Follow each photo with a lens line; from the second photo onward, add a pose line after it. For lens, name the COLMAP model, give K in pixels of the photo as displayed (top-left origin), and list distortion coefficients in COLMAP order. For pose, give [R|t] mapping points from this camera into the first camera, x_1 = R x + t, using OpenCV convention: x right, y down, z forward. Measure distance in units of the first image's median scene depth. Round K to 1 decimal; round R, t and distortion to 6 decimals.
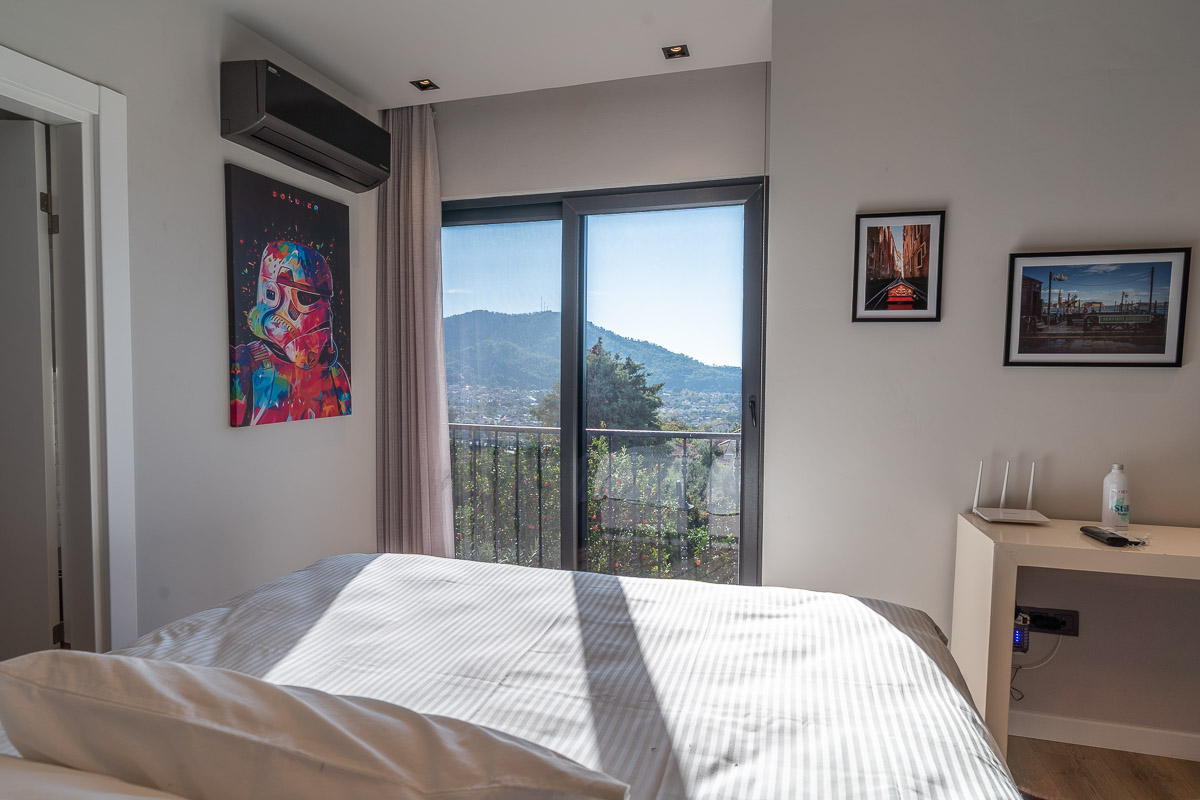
lens RADIAL K [[654.3, 0, 600.0], [0, 654.3, 400.0], [0, 0, 1]] dist [-0.000704, -0.000093]
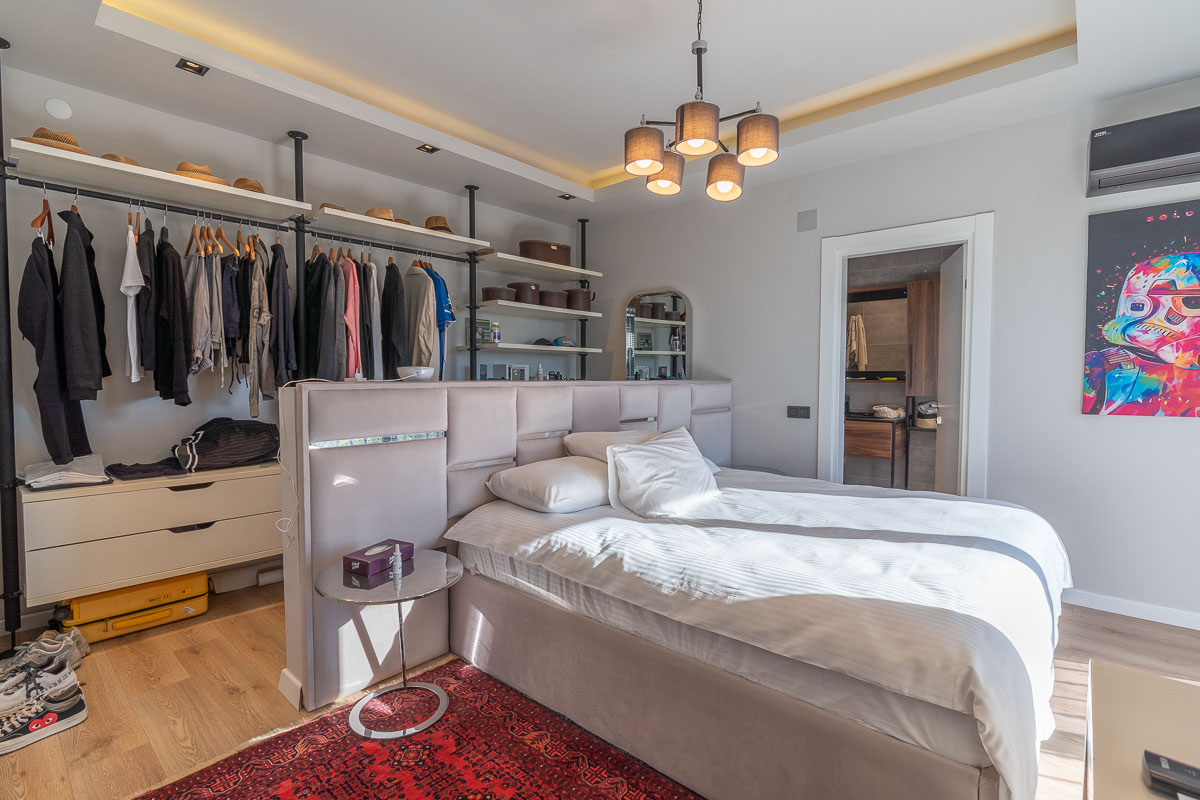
lens RADIAL K [[543.9, 0, 603.9], [0, 543.9, 395.5], [0, 0, 1]] dist [-0.006876, 0.001533]
pose [[-0.415219, 0.025148, -0.909374, 0.790886], [-0.045157, 0.997816, 0.048213, -0.004733], [0.908600, 0.061084, -0.413177, 0.537142]]
